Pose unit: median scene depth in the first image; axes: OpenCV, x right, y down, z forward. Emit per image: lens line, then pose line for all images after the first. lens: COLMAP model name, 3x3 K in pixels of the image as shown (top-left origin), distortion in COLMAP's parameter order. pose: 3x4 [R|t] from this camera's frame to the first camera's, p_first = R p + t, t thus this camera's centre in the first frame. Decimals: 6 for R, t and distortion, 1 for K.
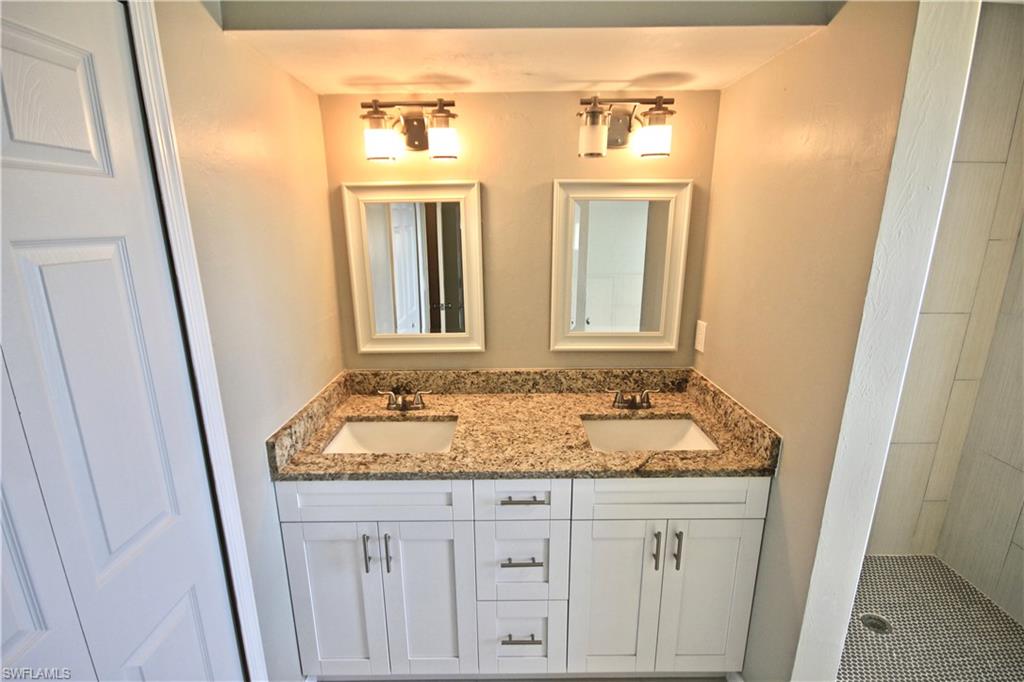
lens RADIAL K [[516.7, 0, 509.5], [0, 516.7, 340.5], [0, 0, 1]] dist [-0.020439, -0.000279]
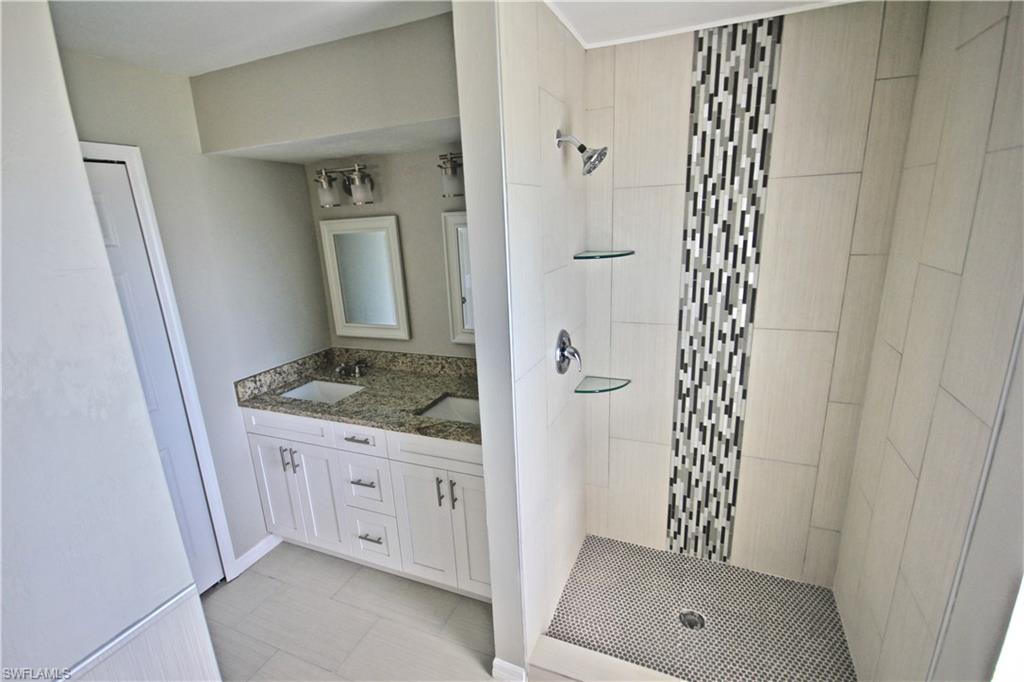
lens RADIAL K [[471.4, 0, 504.8], [0, 471.4, 351.0], [0, 0, 1]] dist [0.009585, -0.008385]
pose [[0.914691, 0.072796, -0.397545, 0.866715], [-0.058360, 0.997126, 0.048309, -0.031858], [0.399919, -0.020987, 0.916310, -0.063126]]
